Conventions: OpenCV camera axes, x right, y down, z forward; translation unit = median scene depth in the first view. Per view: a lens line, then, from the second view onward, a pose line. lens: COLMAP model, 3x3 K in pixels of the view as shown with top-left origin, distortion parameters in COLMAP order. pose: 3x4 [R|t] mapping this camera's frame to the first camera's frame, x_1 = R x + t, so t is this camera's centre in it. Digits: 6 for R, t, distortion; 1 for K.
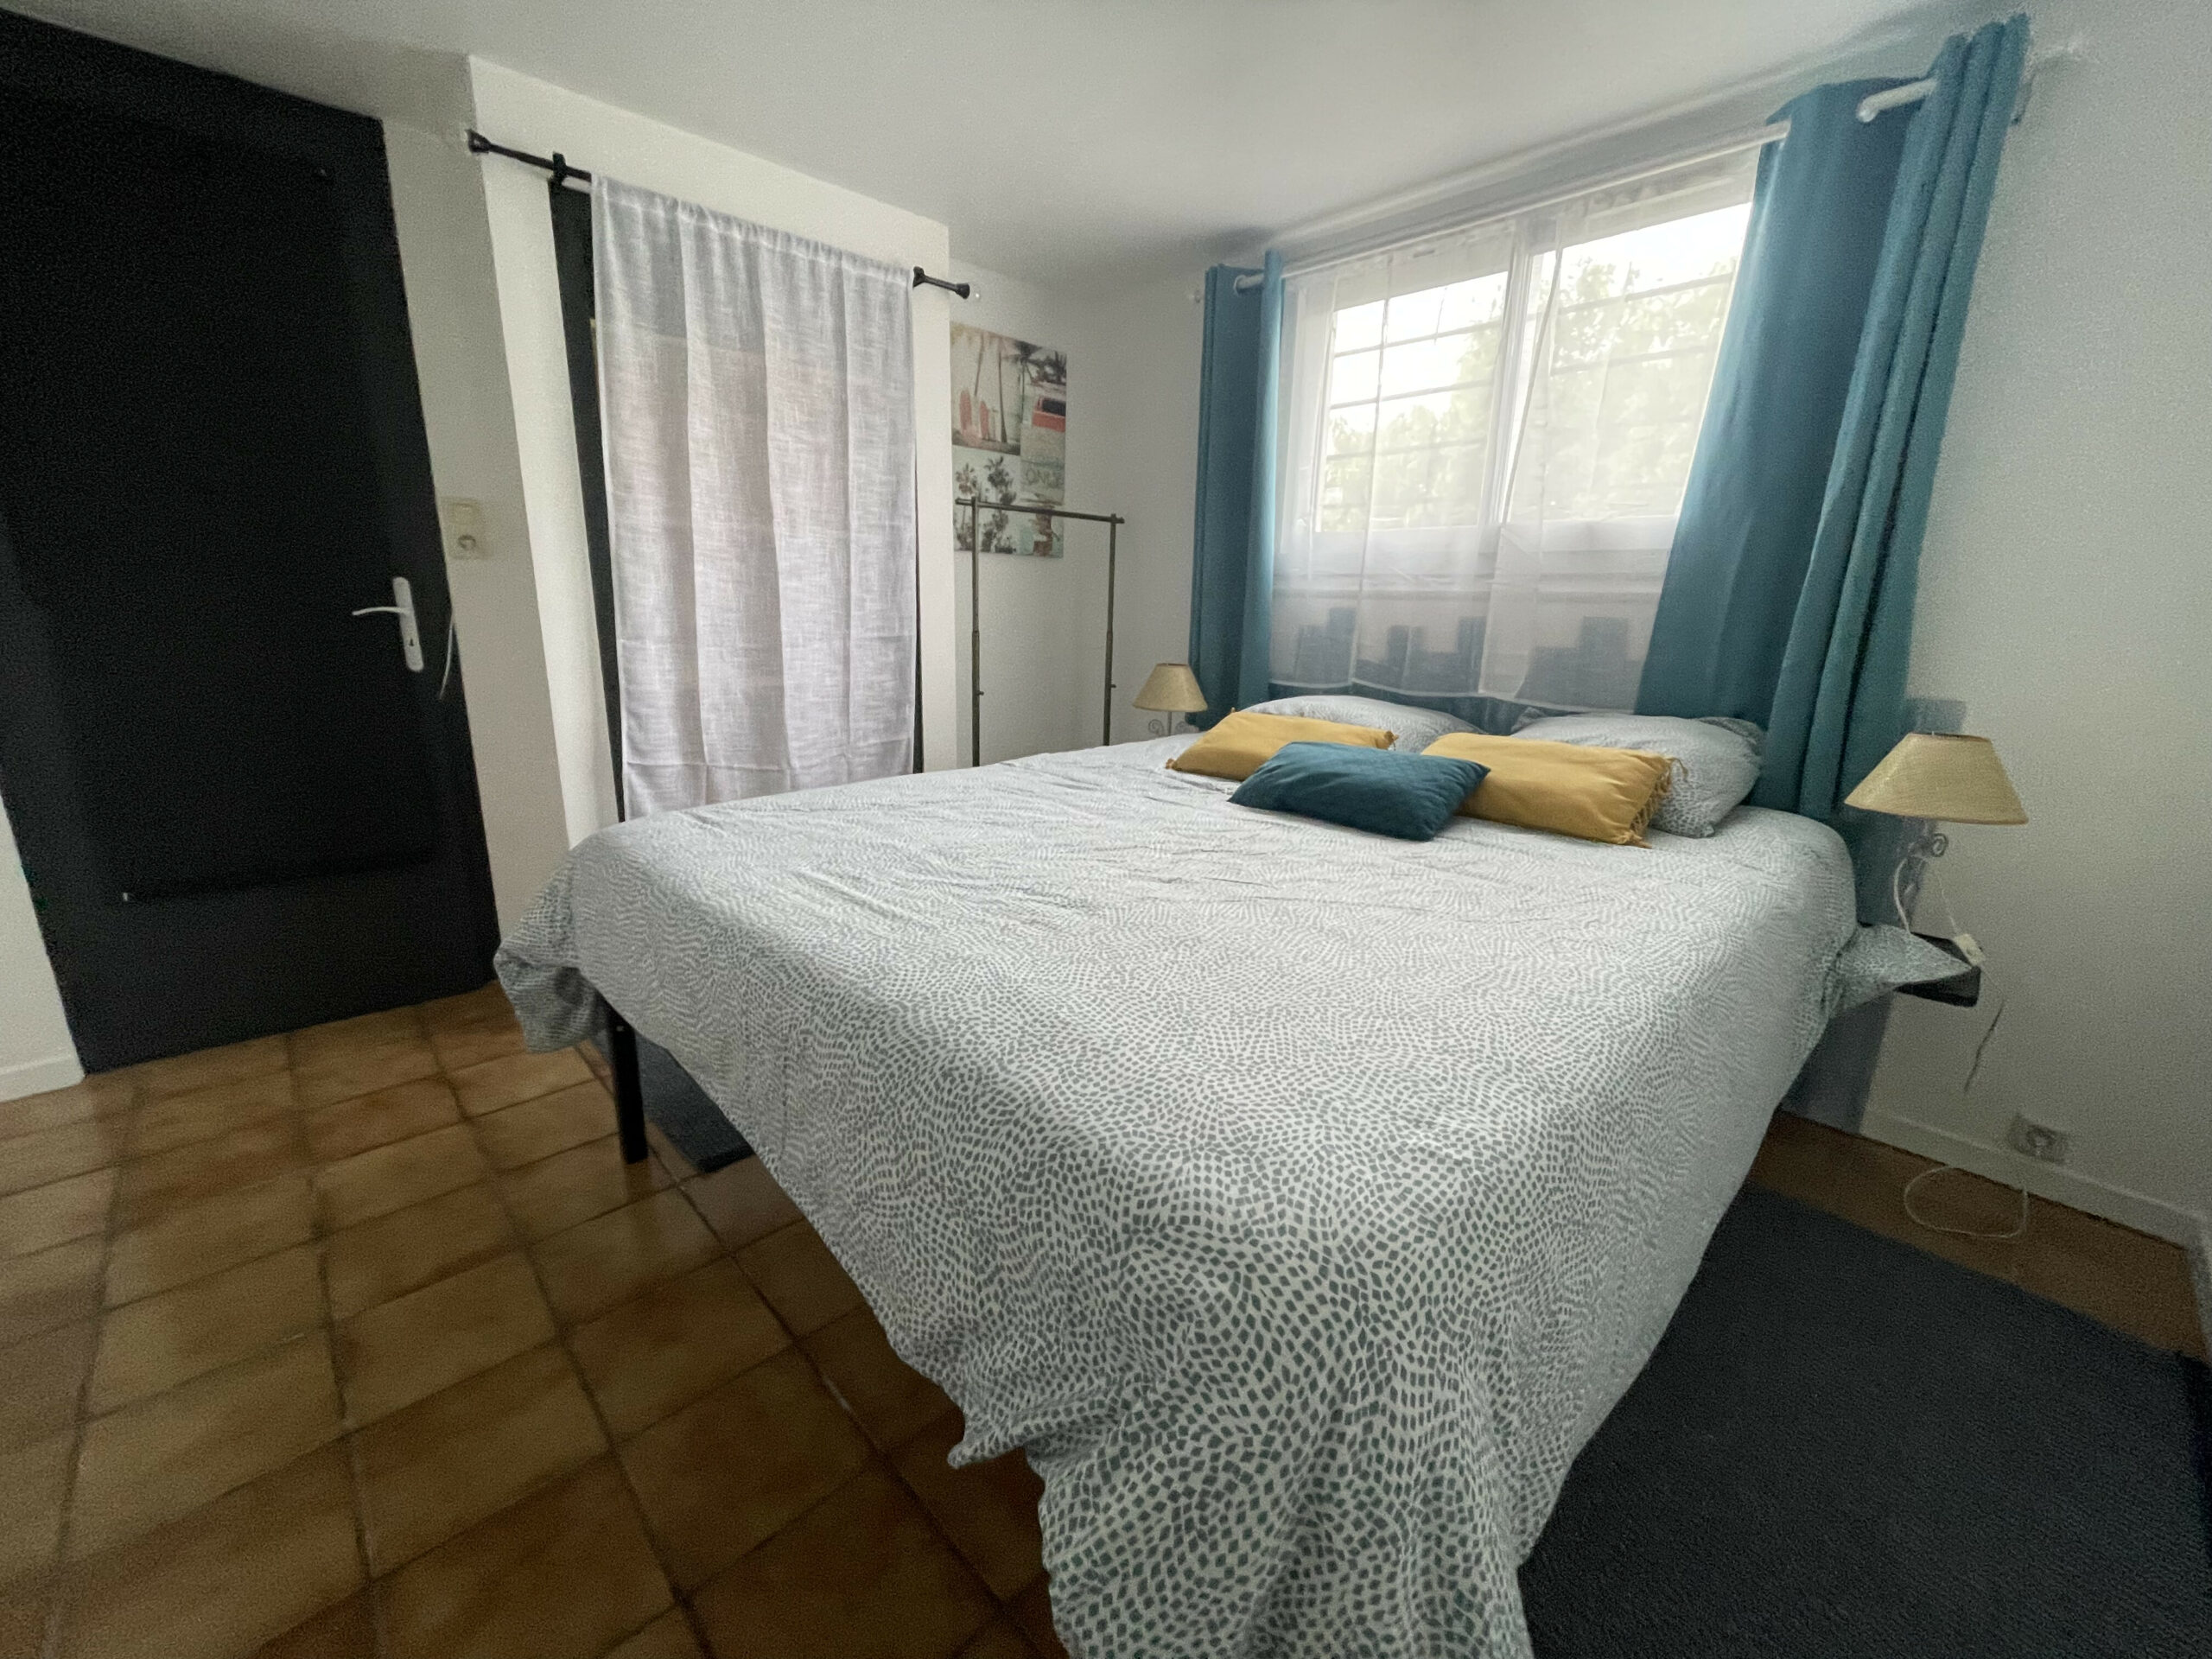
lens RADIAL K [[890.5, 0, 1108.1], [0, 890.5, 824.5], [0, 0, 1]] dist [-0.000579, -0.000728]
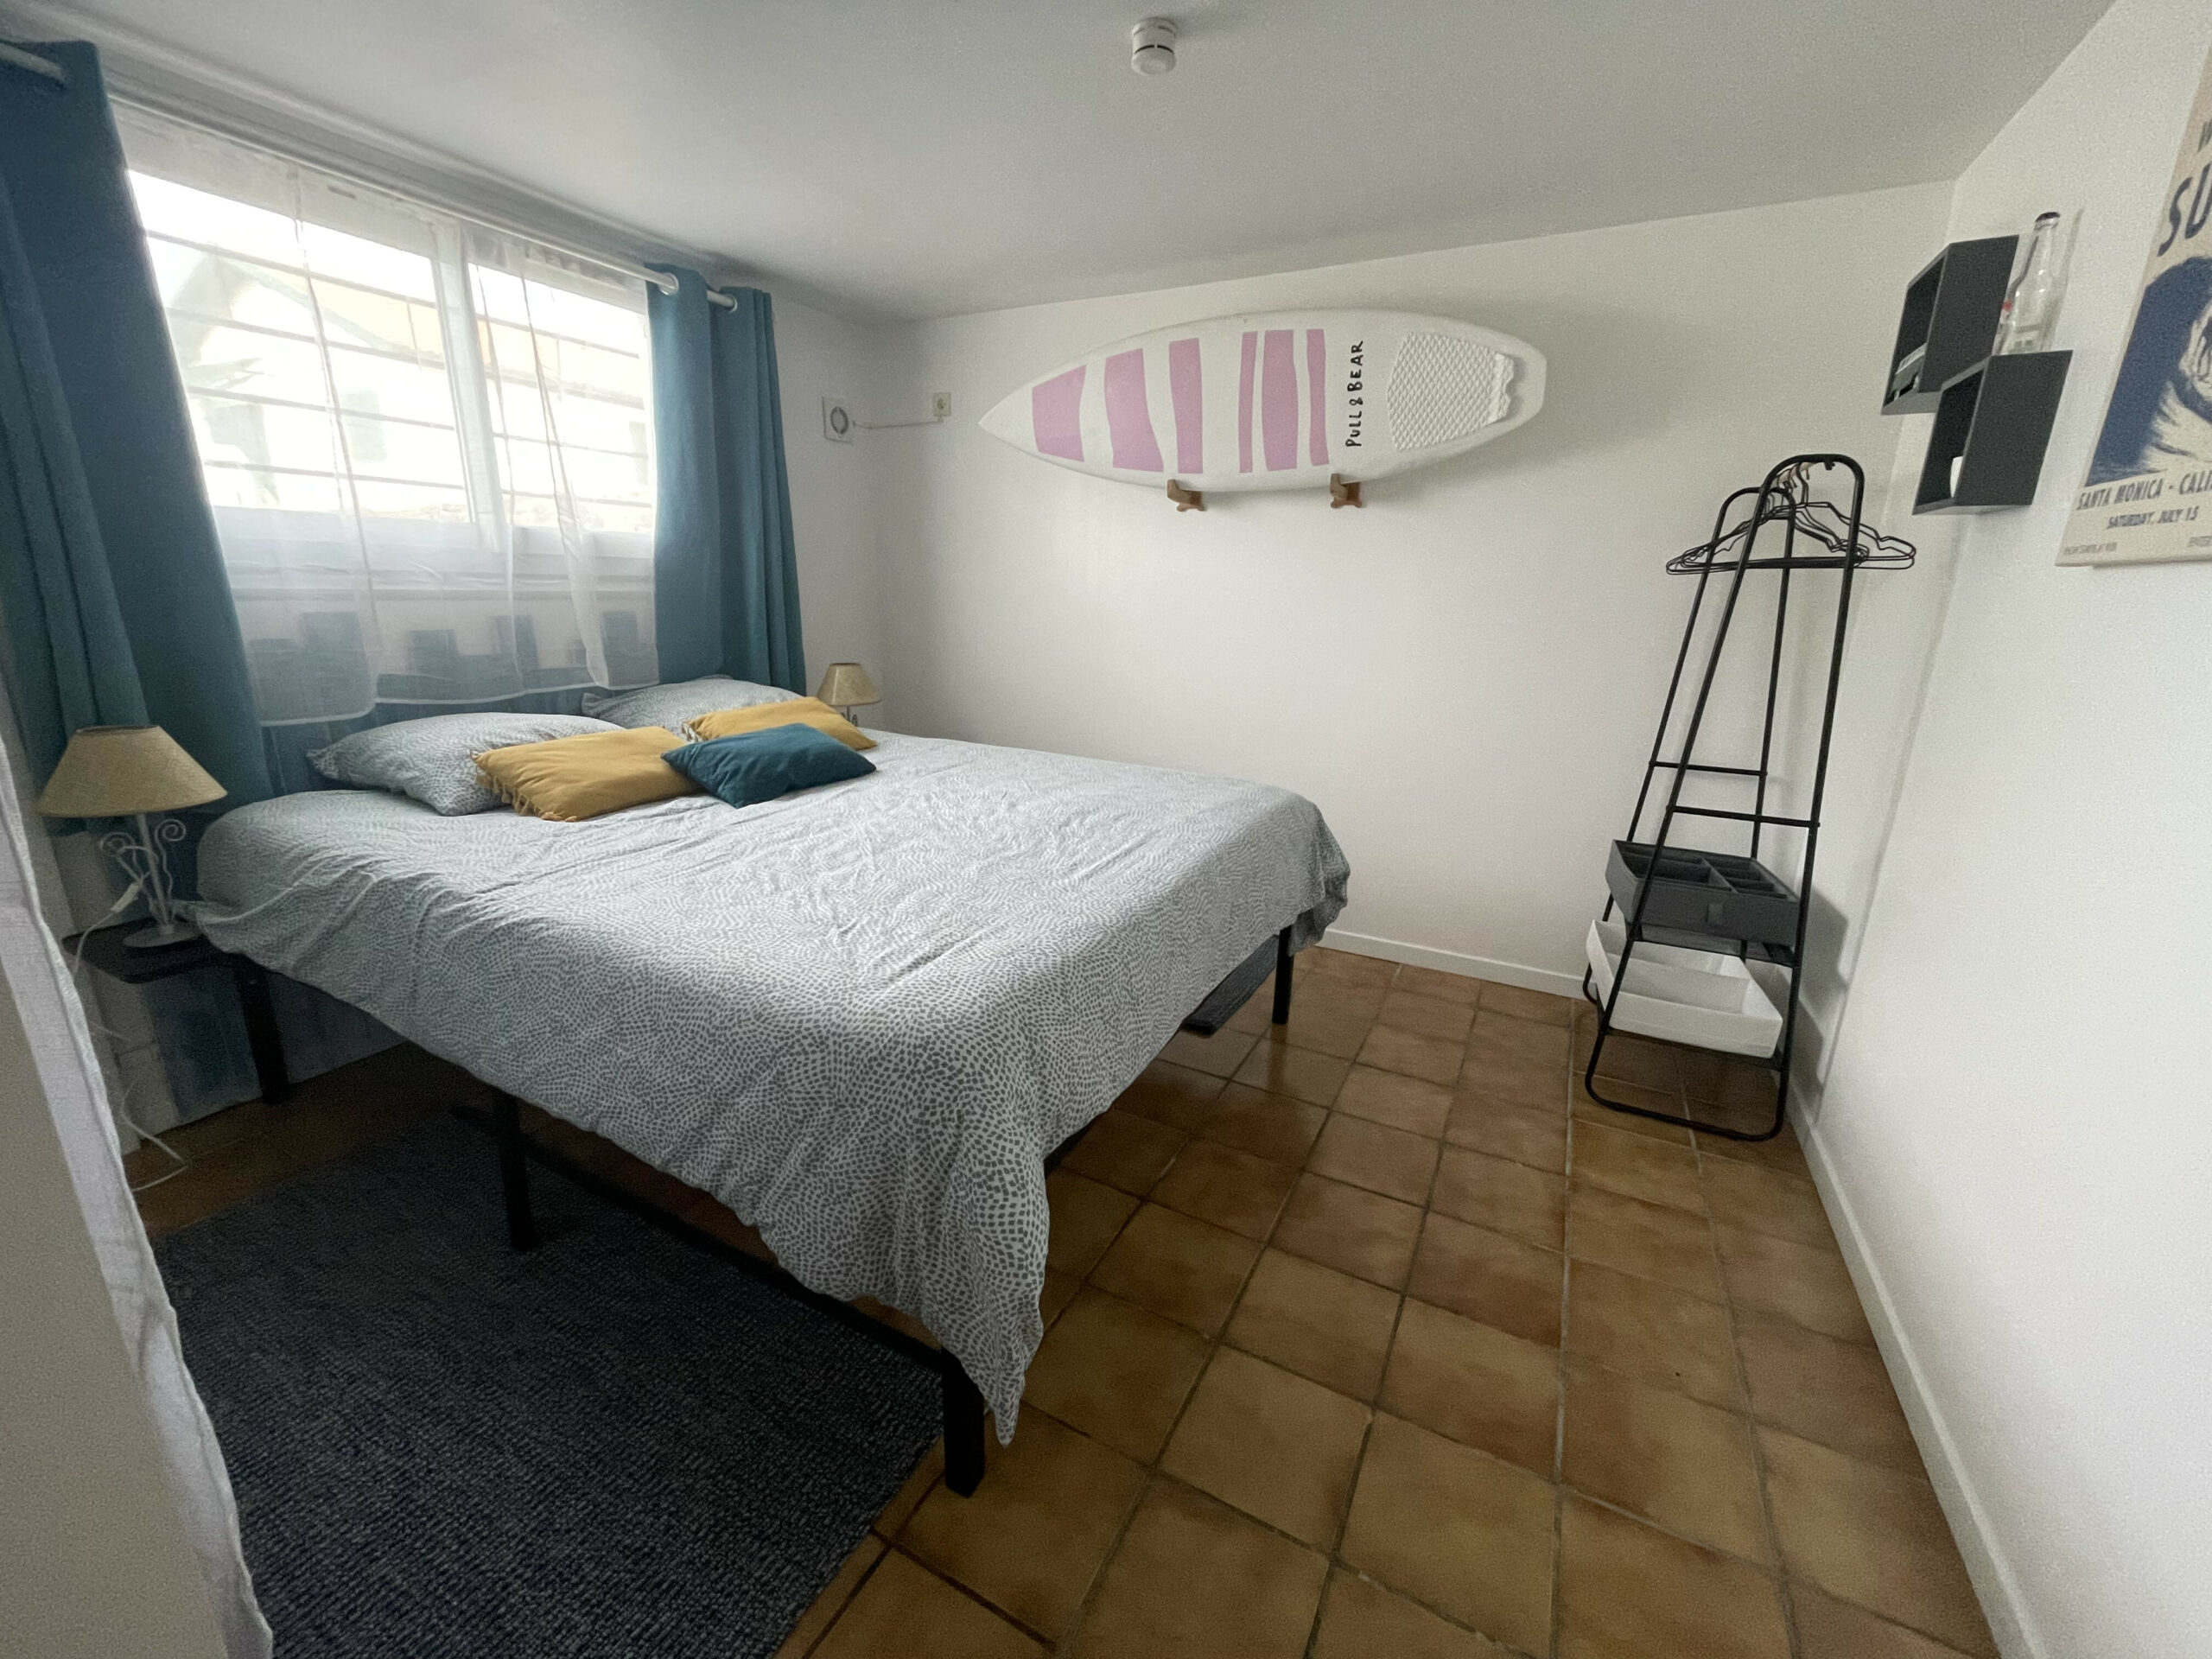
lens RADIAL K [[890.5, 0, 1109.9], [0, 890.5, 823.5], [0, 0, 1]] dist [-0.000579, -0.000728]
pose [[-0.326310, -0.272277, 0.905200, -1.346052], [0.198031, 0.916676, 0.347116, -0.397527], [-0.924286, 0.292525, -0.245201, 1.174156]]
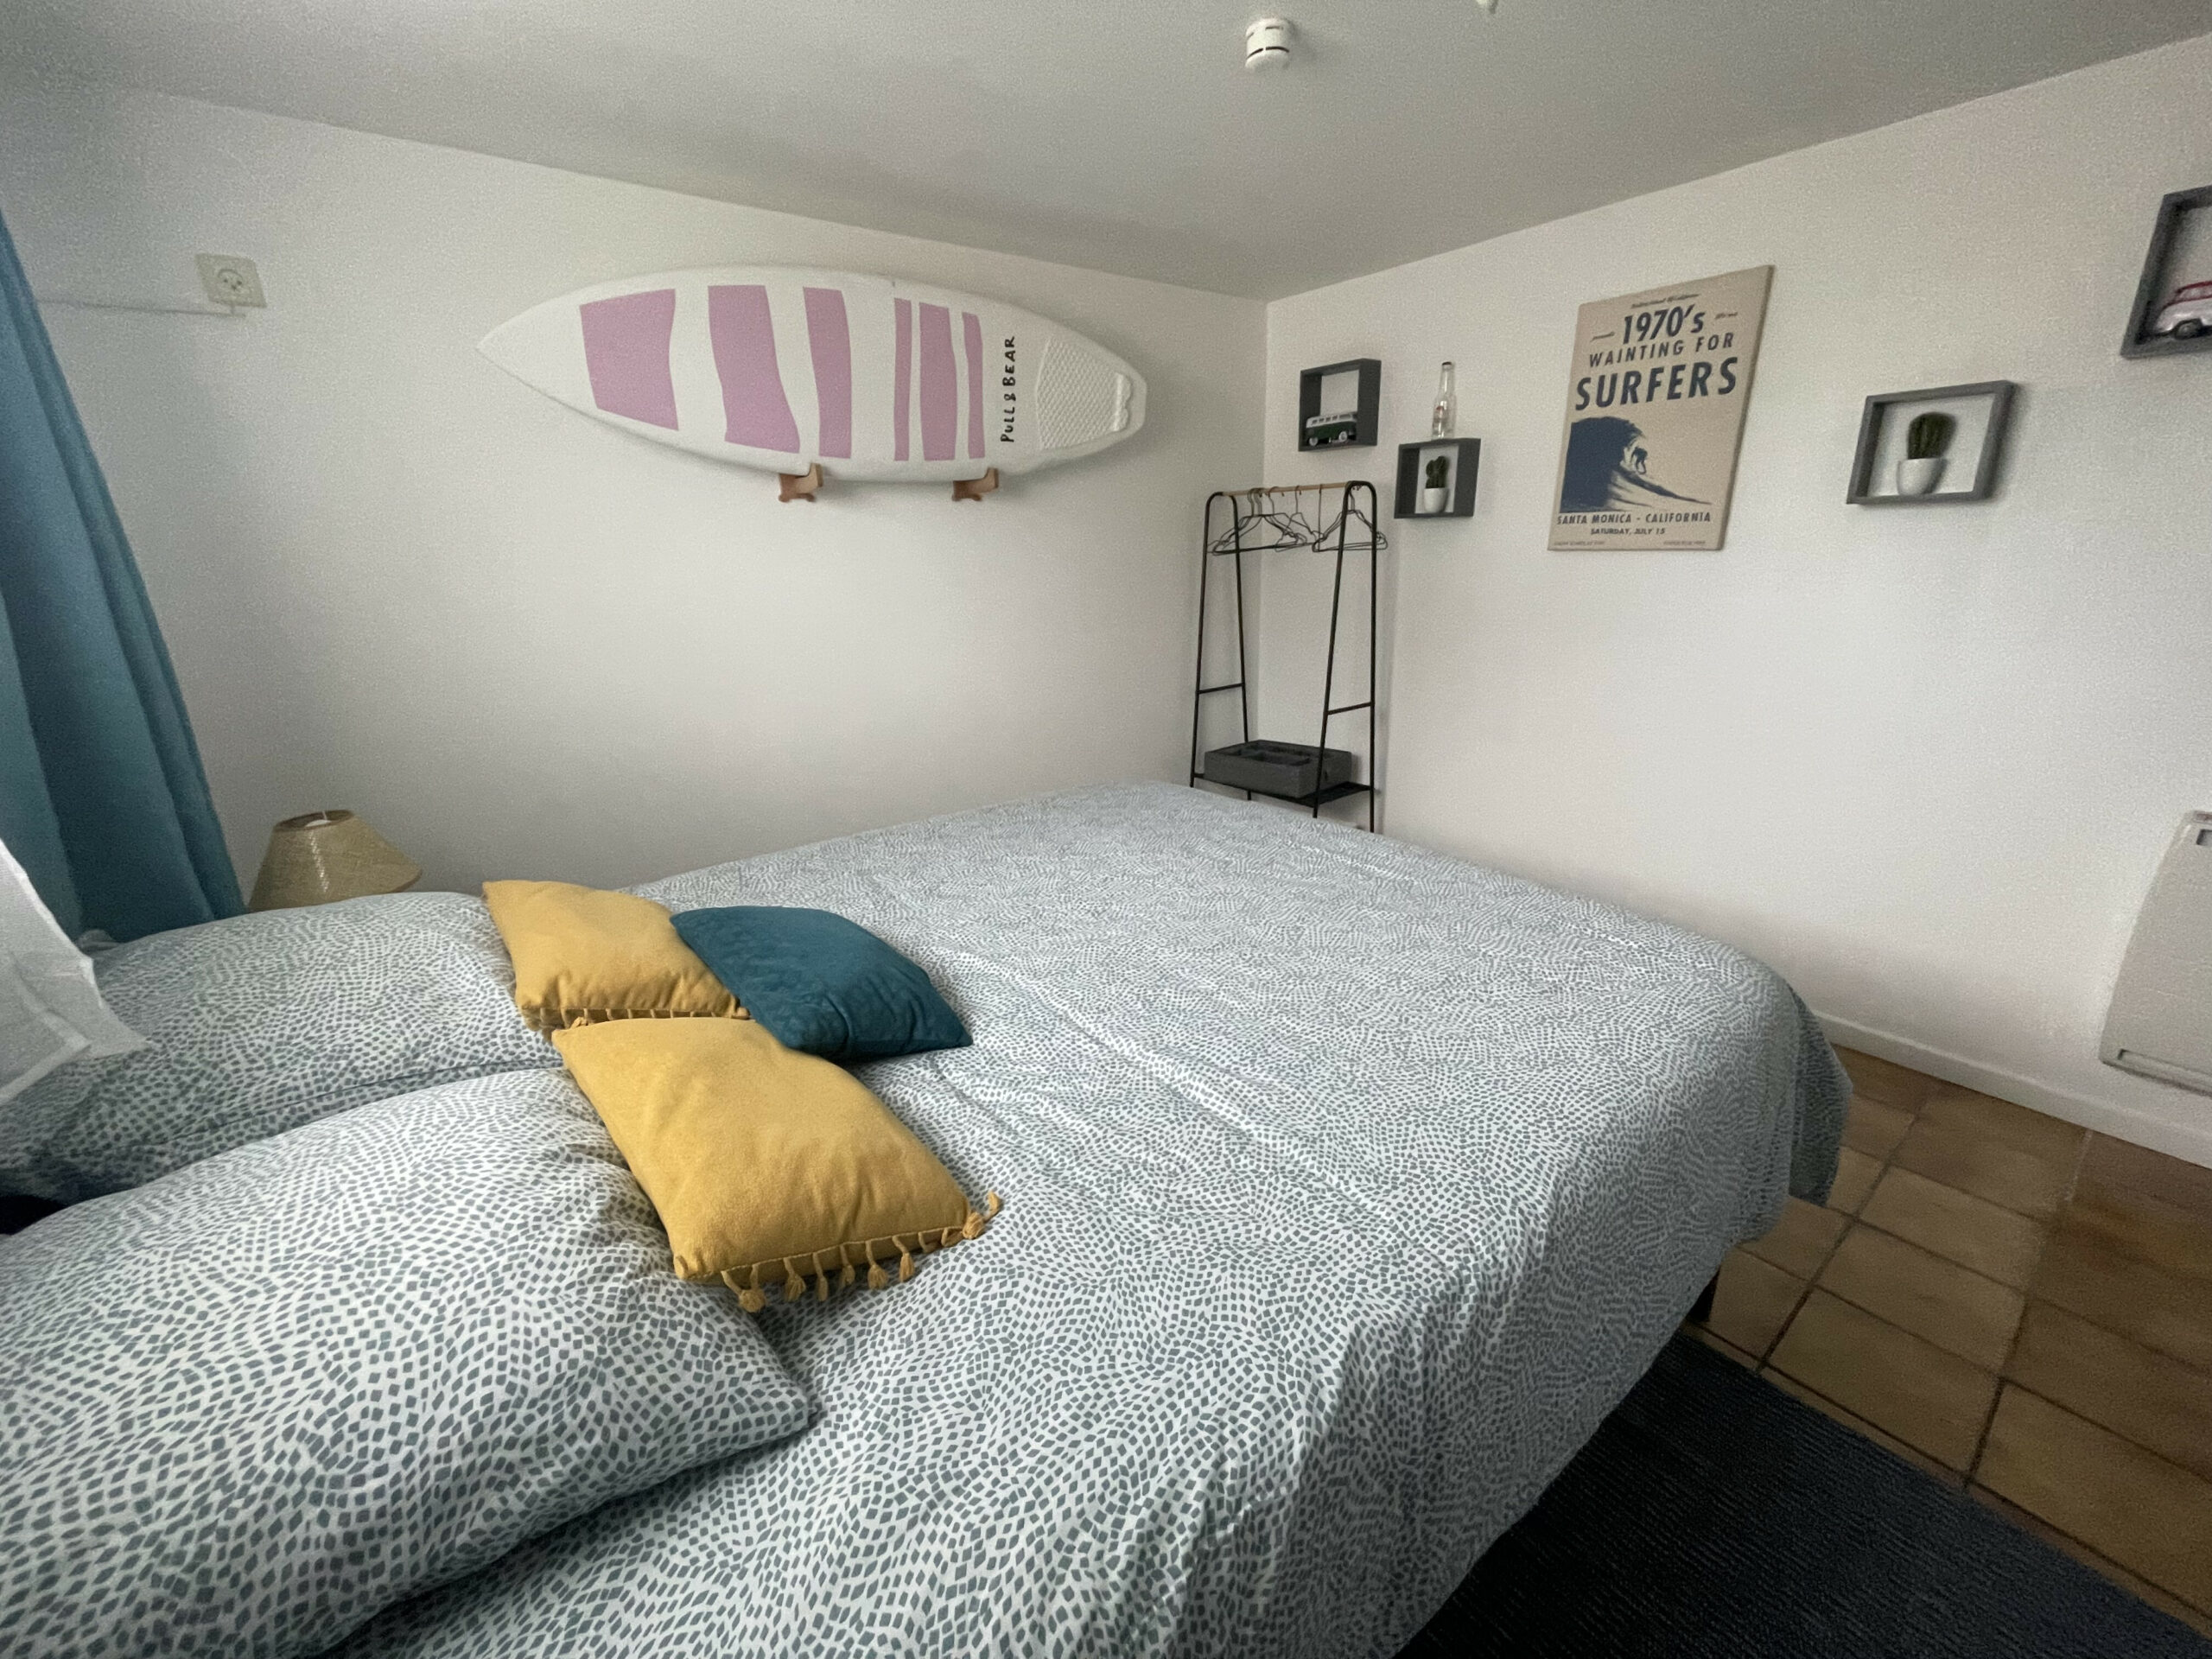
lens RADIAL K [[890.5, 0, 1102.4], [0, 890.5, 824.7], [0, 0, 1]] dist [-0.000579, -0.000728]
pose [[-0.995386, -0.023111, 0.093131, -0.043739], [0.029465, 0.850058, 0.525864, -0.657295], [-0.091320, 0.526181, -0.845455, 1.964498]]
